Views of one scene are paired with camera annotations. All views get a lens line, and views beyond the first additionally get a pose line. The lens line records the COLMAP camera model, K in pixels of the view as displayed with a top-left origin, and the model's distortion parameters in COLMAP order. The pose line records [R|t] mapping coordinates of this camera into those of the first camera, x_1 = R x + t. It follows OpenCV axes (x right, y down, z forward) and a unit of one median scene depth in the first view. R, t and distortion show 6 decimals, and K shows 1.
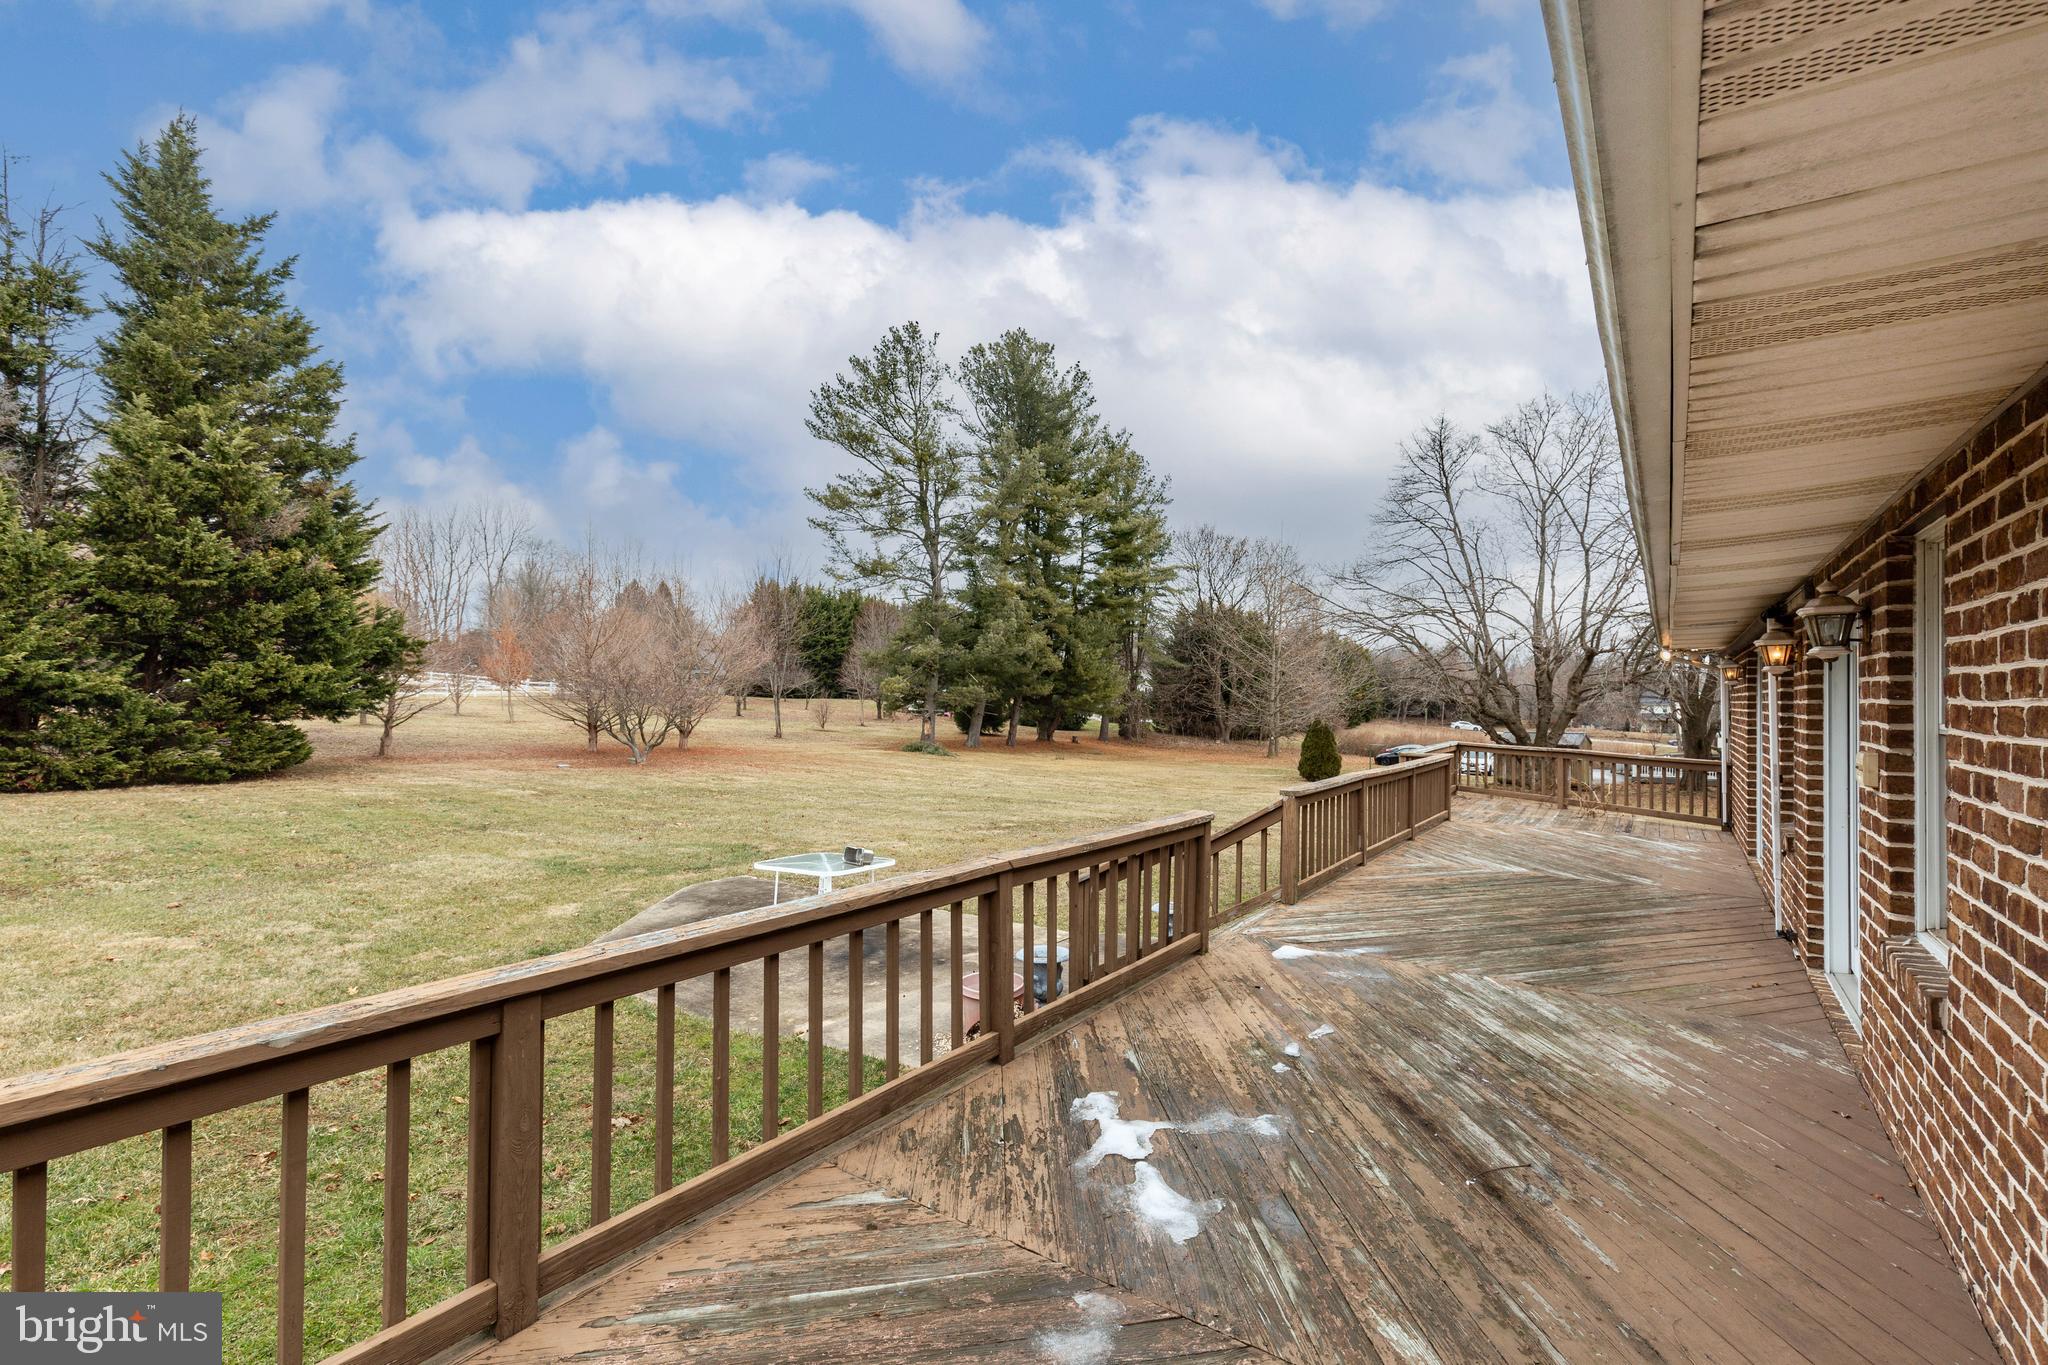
lens RADIAL K [[931.3, 0, 1024.0], [0, 931.3, 682.5], [0, 0, 1]] dist [0.001475, -0.000190]
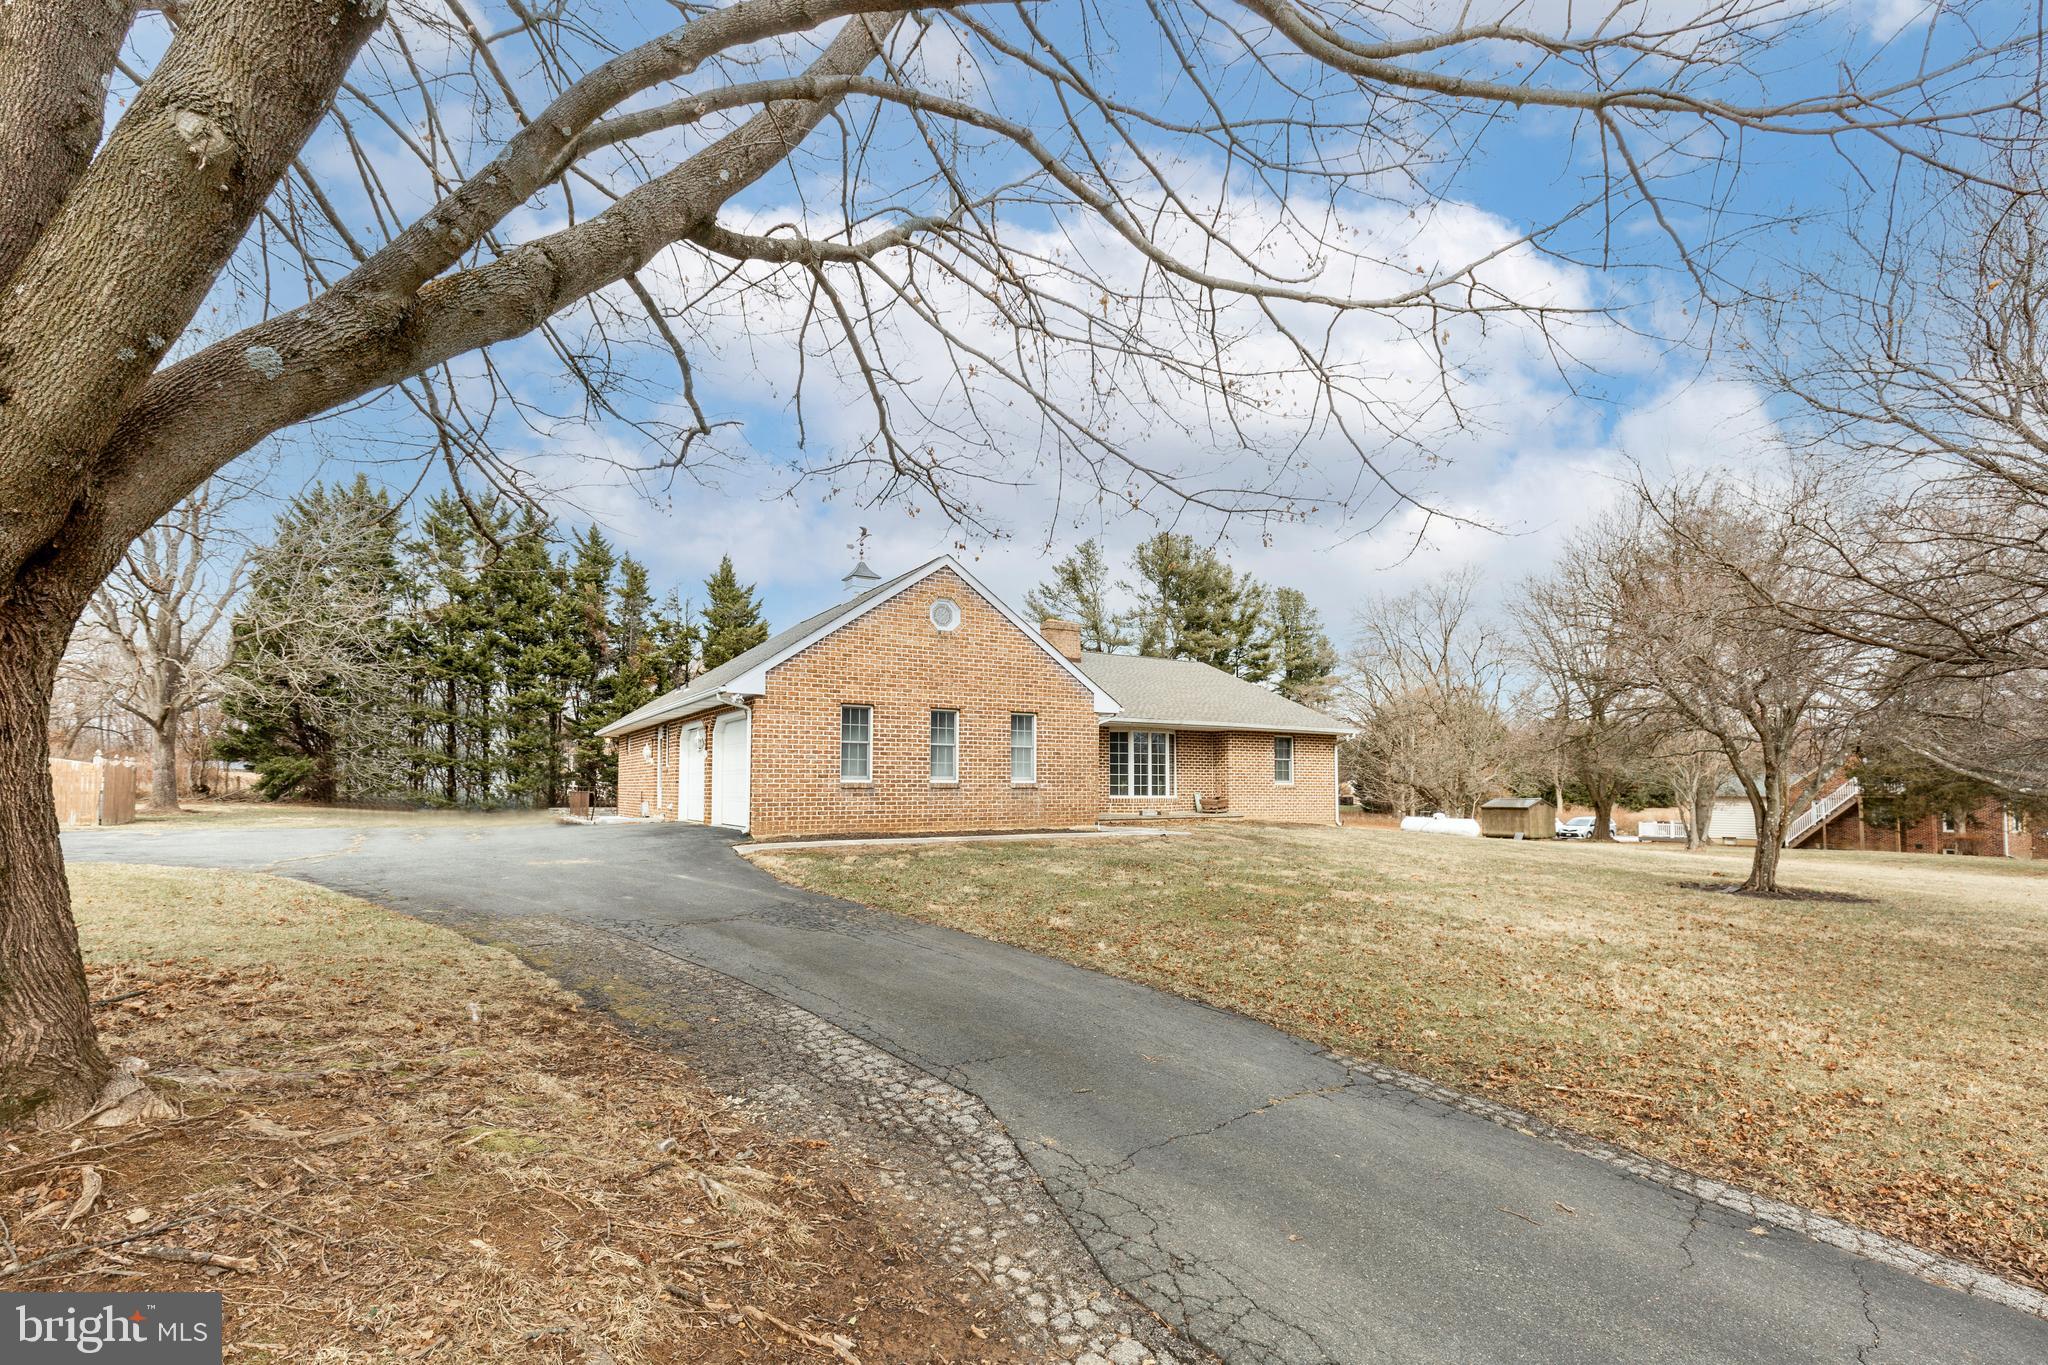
lens RADIAL K [[928.6, 0, 1028.0], [0, 928.6, 742.0], [0, 0, 1]] dist [0.003000, 0.000054]
pose [[0.918456, -0.027914, -0.394538, 0.389467], [0.013039, 0.999101, -0.040335, 0.013244], [0.395309, 0.031901, 0.917994, -0.457936]]
